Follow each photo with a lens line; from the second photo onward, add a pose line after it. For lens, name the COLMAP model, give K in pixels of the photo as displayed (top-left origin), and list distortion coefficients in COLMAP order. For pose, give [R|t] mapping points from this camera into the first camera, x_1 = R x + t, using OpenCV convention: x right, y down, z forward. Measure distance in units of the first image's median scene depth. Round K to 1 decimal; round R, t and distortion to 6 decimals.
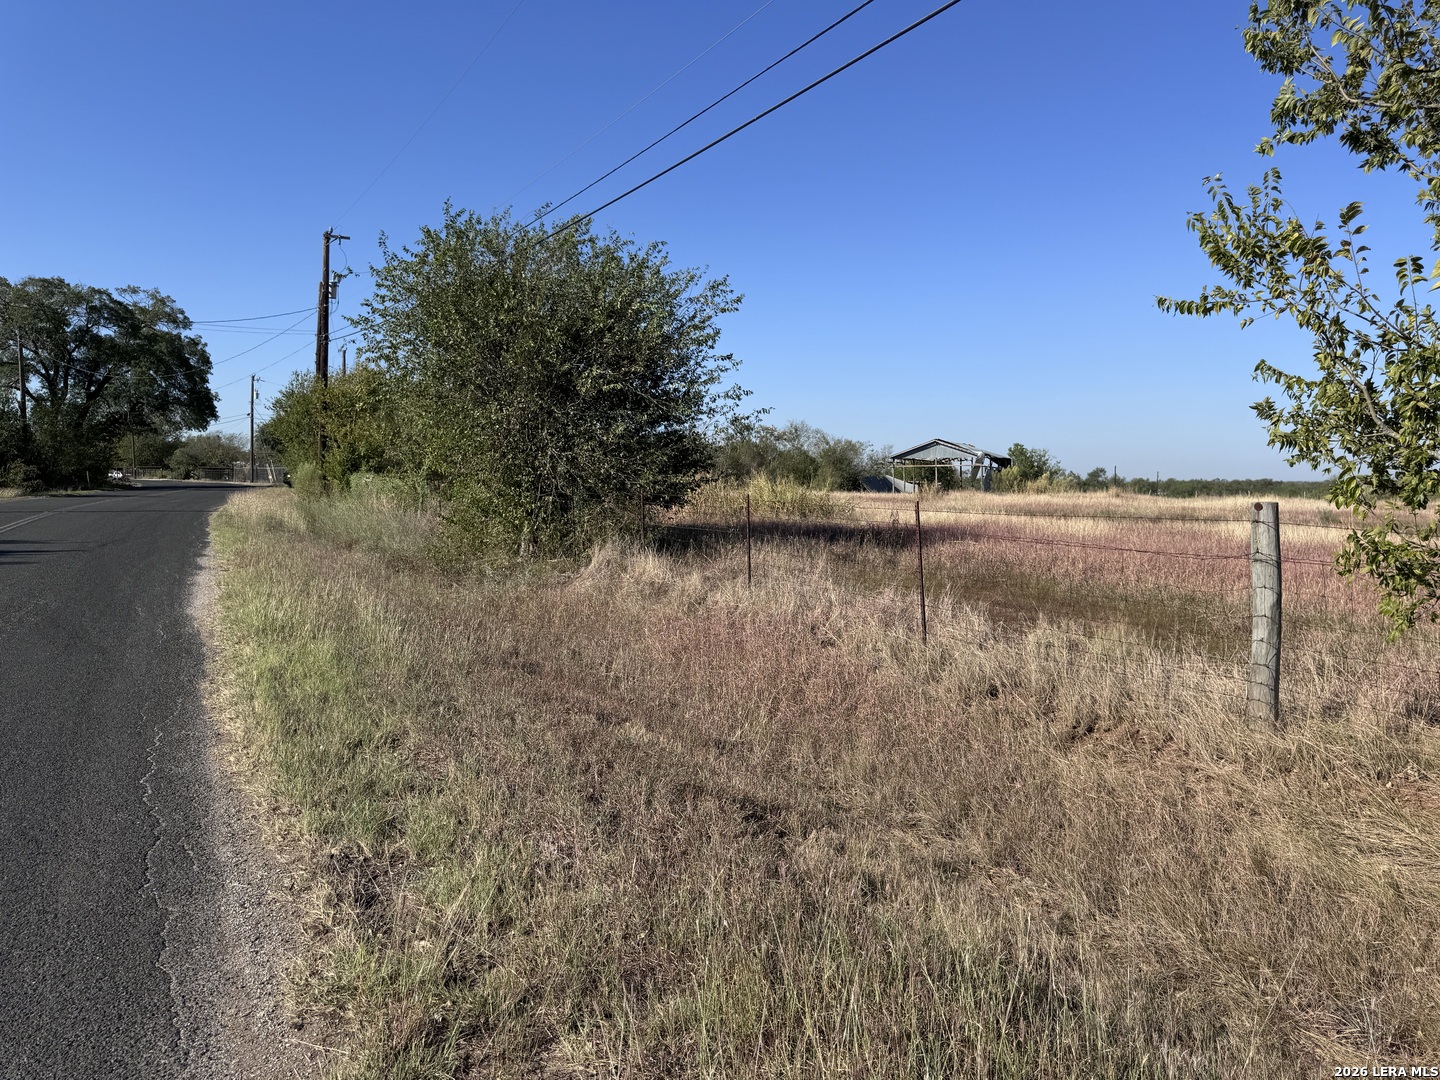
lens RADIAL K [[1054.5, 0, 716.9], [0, 1054.5, 550.4], [0, 0, 1]] dist [0.083770, -0.113191]
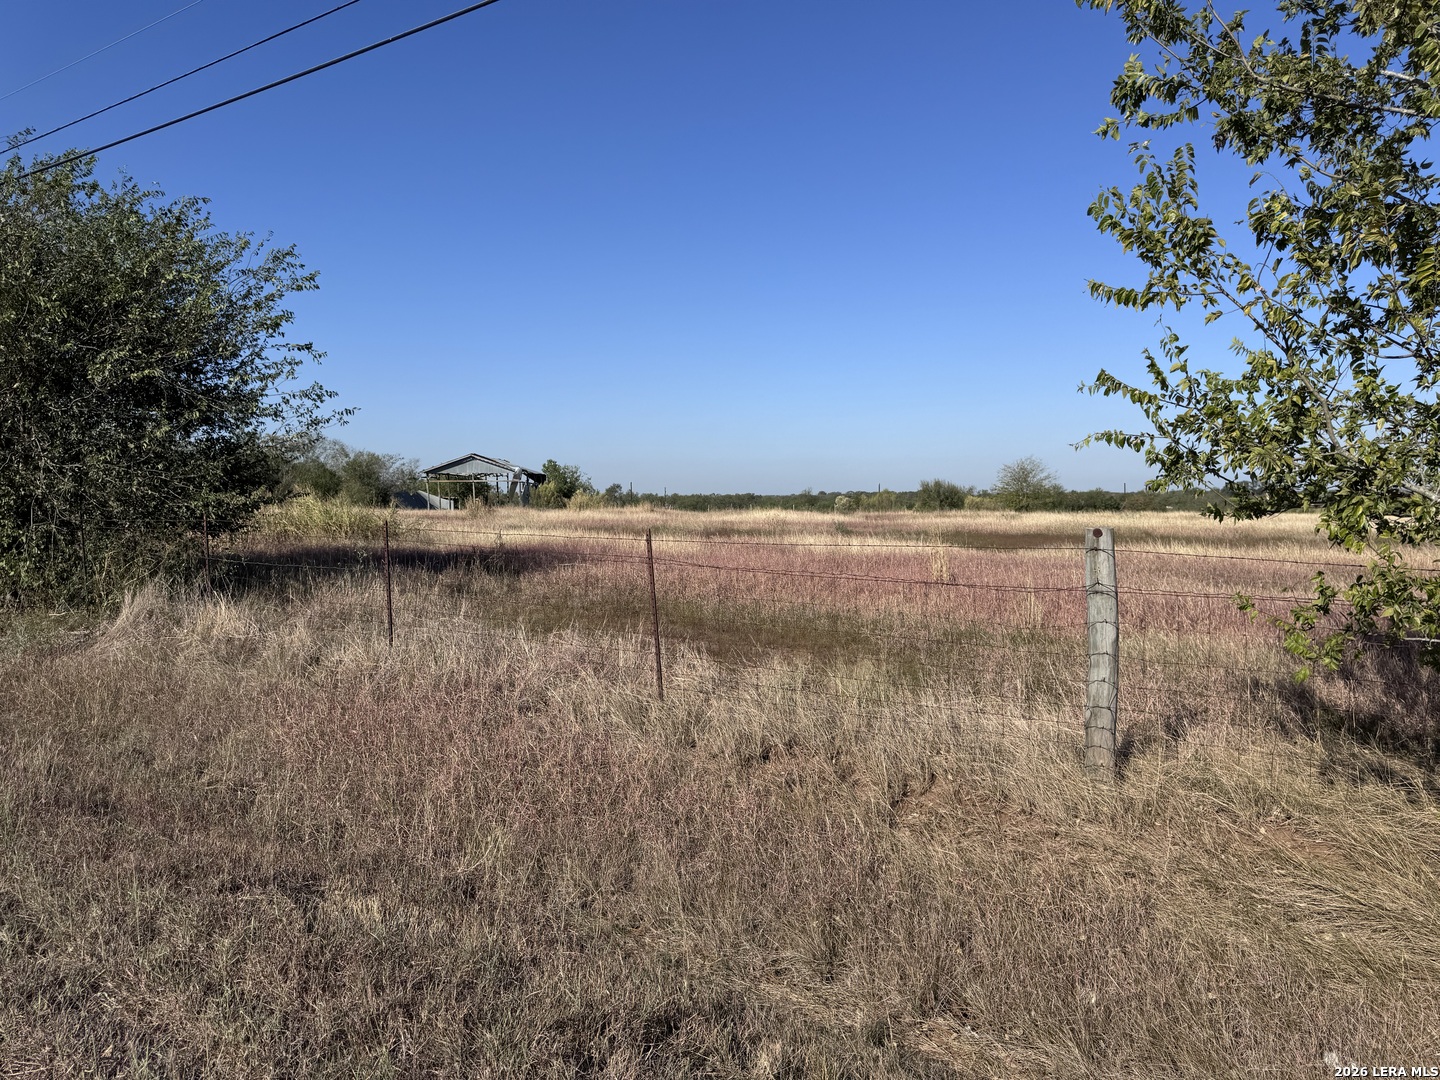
lens RADIAL K [[1054.5, 0, 732.1], [0, 1054.5, 543.4], [0, 0, 1]] dist [0.083770, -0.113191]
pose [[0.893174, -0.026359, 0.448937, -0.060759], [0.035650, 0.999289, -0.012254, -0.011397], [-0.448295, 0.026950, 0.893479, 0.120828]]
